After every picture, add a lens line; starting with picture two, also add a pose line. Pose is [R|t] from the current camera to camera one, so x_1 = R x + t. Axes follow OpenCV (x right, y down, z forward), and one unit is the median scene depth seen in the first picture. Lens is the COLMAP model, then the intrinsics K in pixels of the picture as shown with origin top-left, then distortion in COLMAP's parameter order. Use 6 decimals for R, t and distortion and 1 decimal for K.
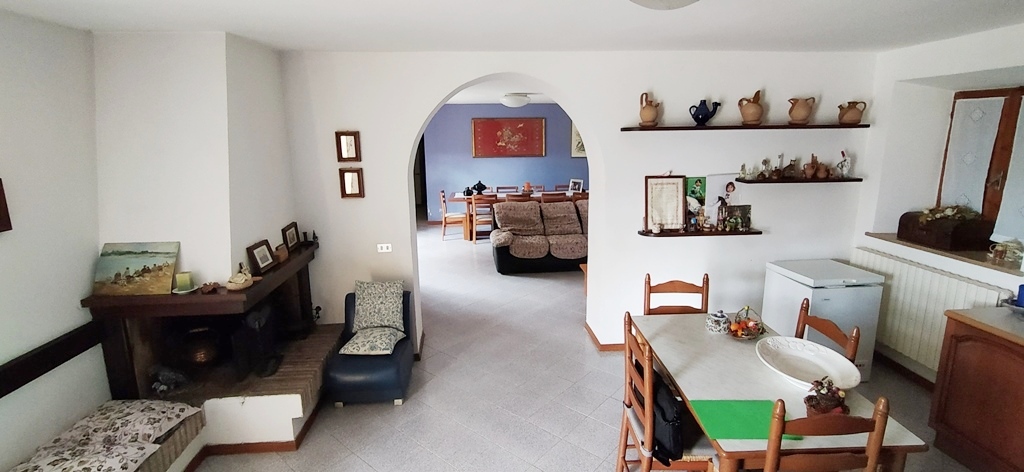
lens RADIAL K [[464.9, 0, 512.0], [0, 464.9, 236.0], [0, 0, 1]] dist [0.003271, 0.000557]
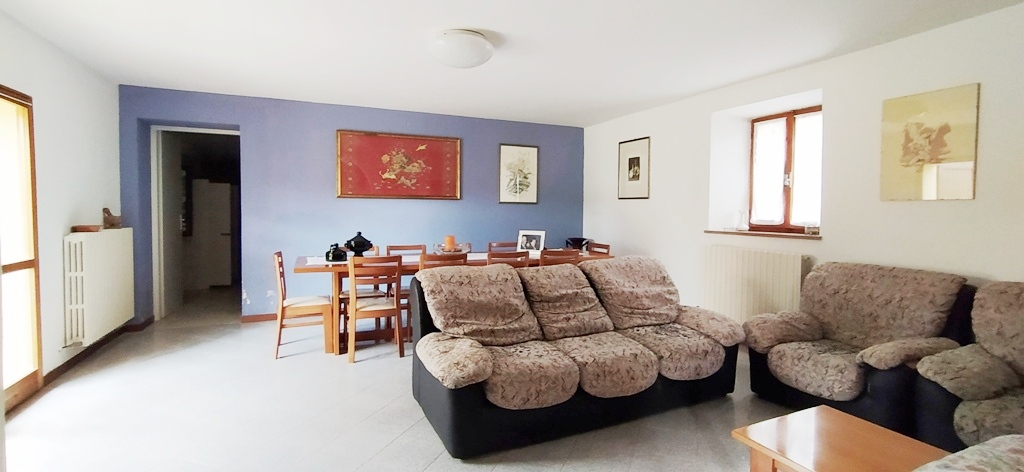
lens RADIAL K [[464.9, 0, 512.0], [0, 464.9, 236.0], [0, 0, 1]] dist [0.003271, 0.000557]
pose [[0.943103, 0.001402, 0.332497, -0.082528], [0.053706, 0.986218, -0.156493, -0.024731], [-0.328134, 0.165447, 0.930030, 0.471038]]
